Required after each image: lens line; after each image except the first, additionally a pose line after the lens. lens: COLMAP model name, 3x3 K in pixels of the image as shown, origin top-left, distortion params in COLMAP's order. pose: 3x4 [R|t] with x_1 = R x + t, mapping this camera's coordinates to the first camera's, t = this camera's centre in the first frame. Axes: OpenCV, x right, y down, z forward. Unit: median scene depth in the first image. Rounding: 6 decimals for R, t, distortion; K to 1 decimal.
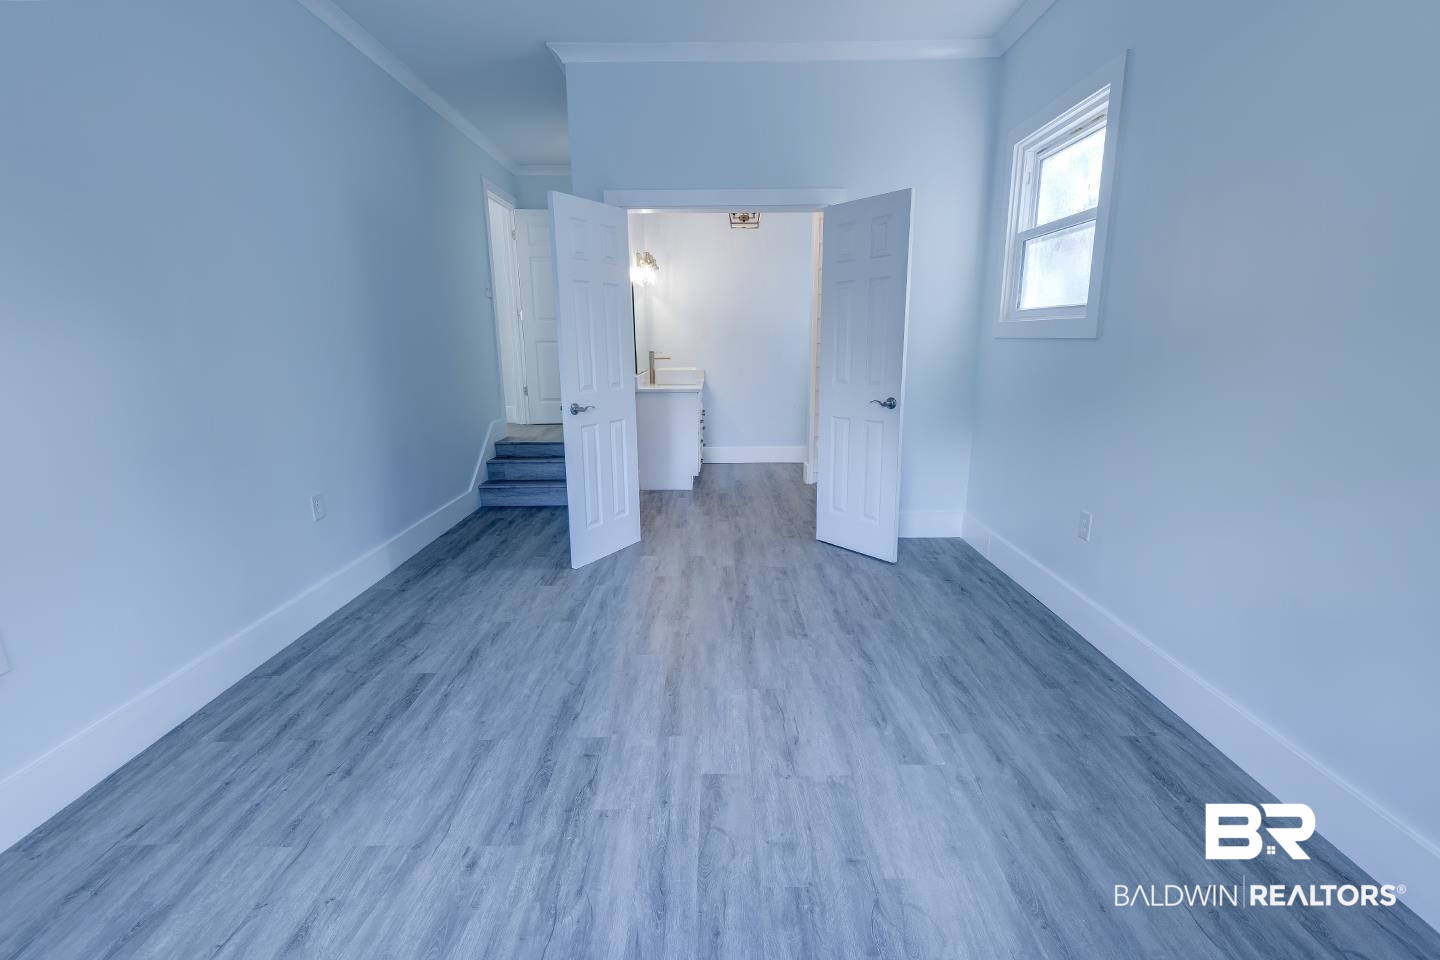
lens RADIAL K [[649.1, 0, 723.5], [0, 649.1, 477.3], [0, 0, 1]] dist [0.035257, -0.021246]
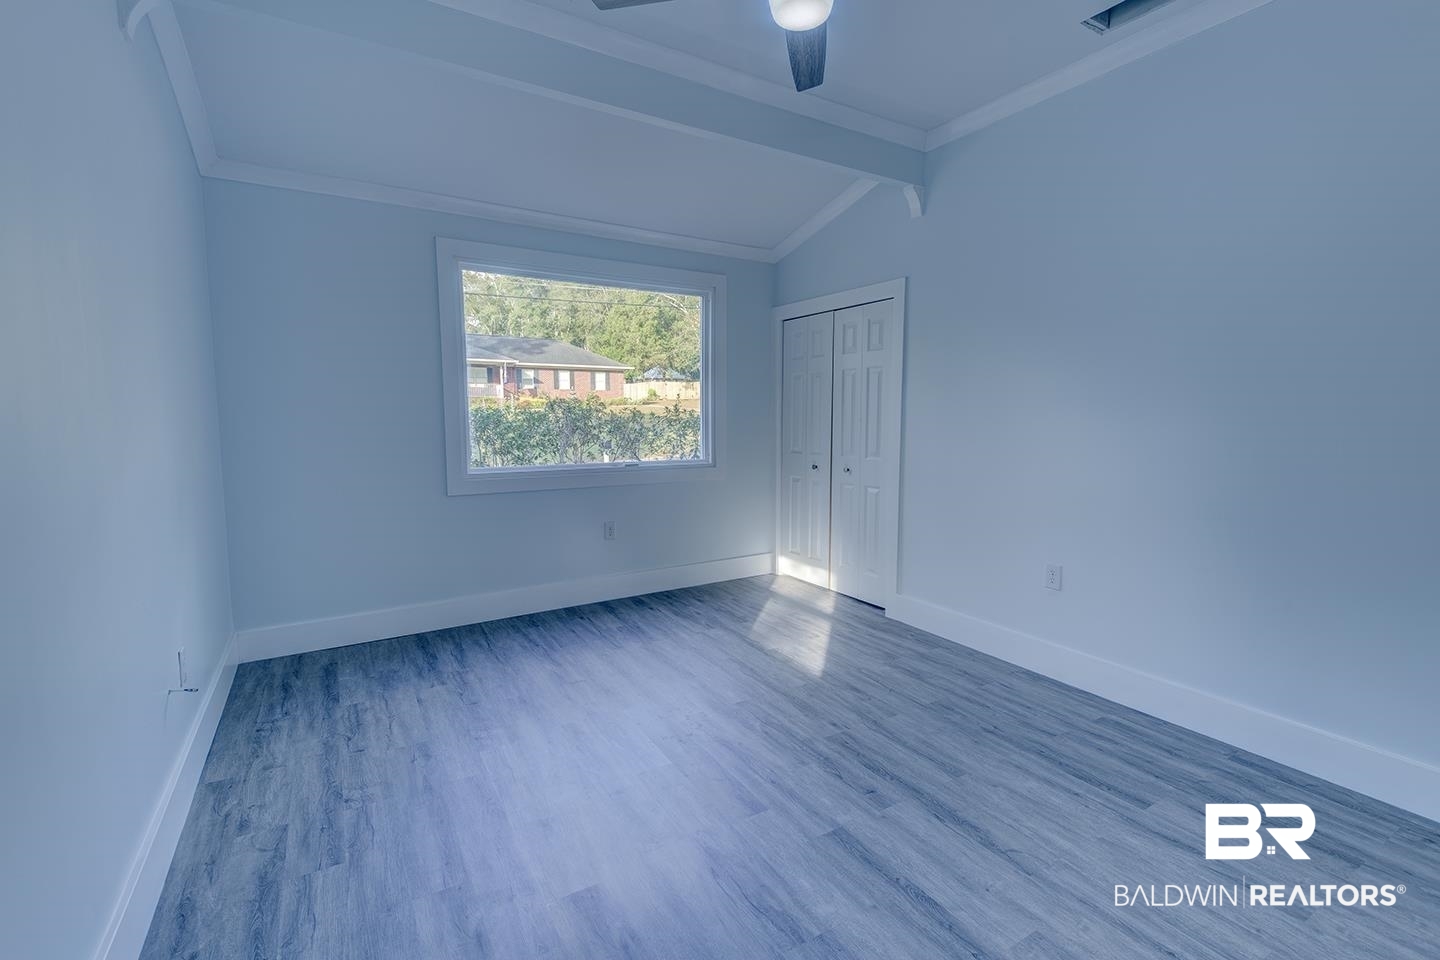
lens RADIAL K [[649.1, 0, 723.5], [0, 649.1, 477.3], [0, 0, 1]] dist [0.035257, -0.021246]
pose [[-0.860093, 0.059188, -0.506692, 0.489418], [-0.102700, 0.952821, 0.285631, -0.335287], [0.499693, 0.297706, -0.813436, 1.489616]]
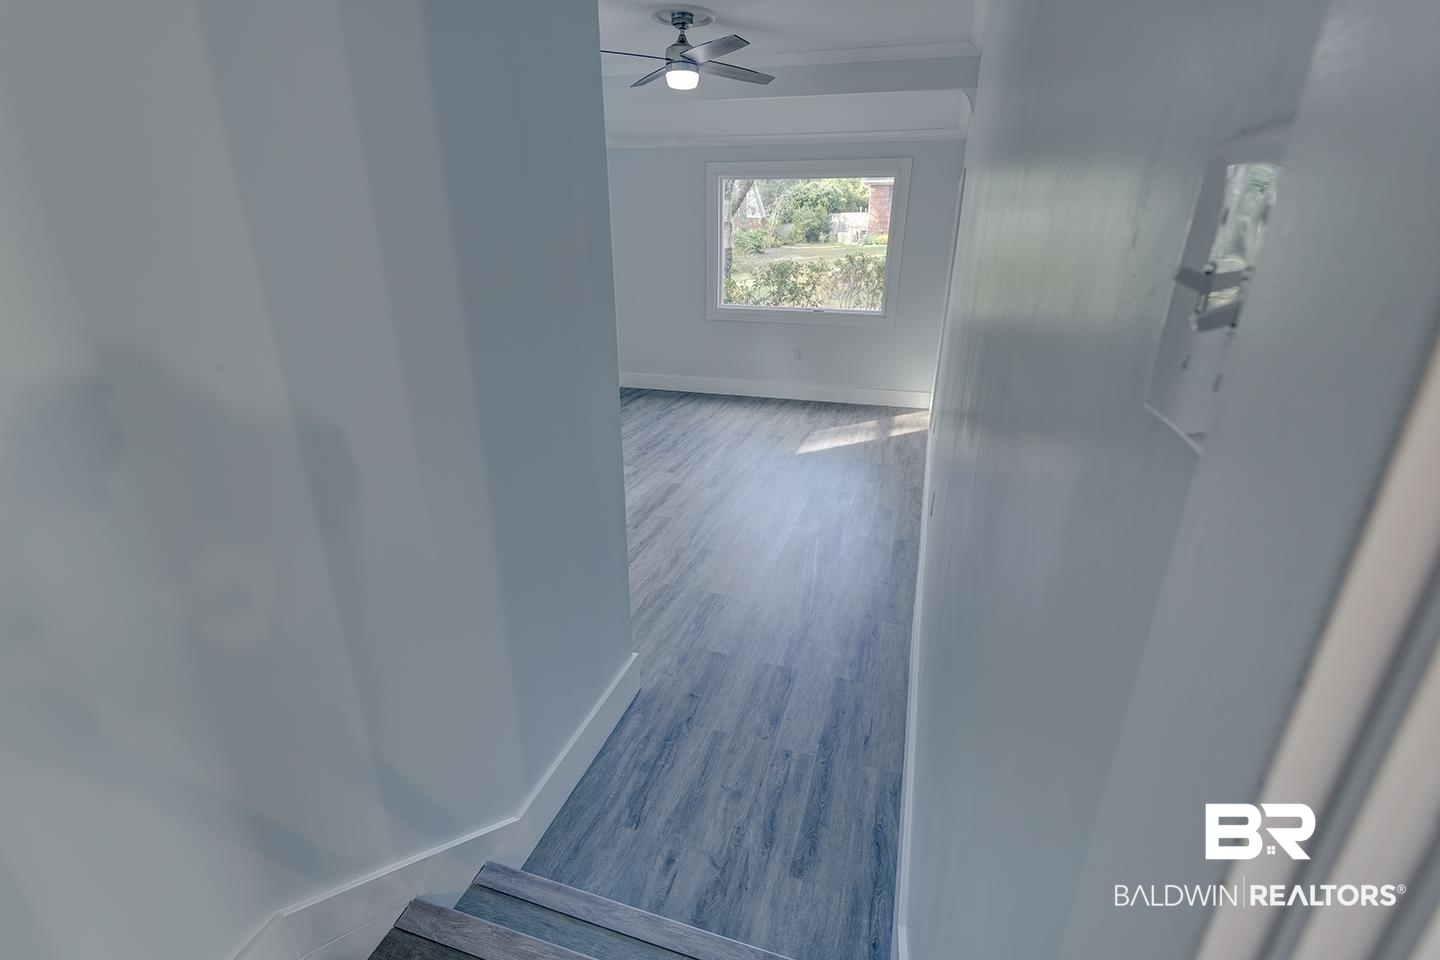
lens RADIAL K [[649.1, 0, 723.5], [0, 649.1, 477.3], [0, 0, 1]] dist [0.035257, -0.021246]
pose [[-0.949669, -0.110325, 0.293185, -0.829684], [0.067352, 0.842129, 0.535053, -0.740622], [-0.305929, 0.527870, -0.792313, 2.565078]]
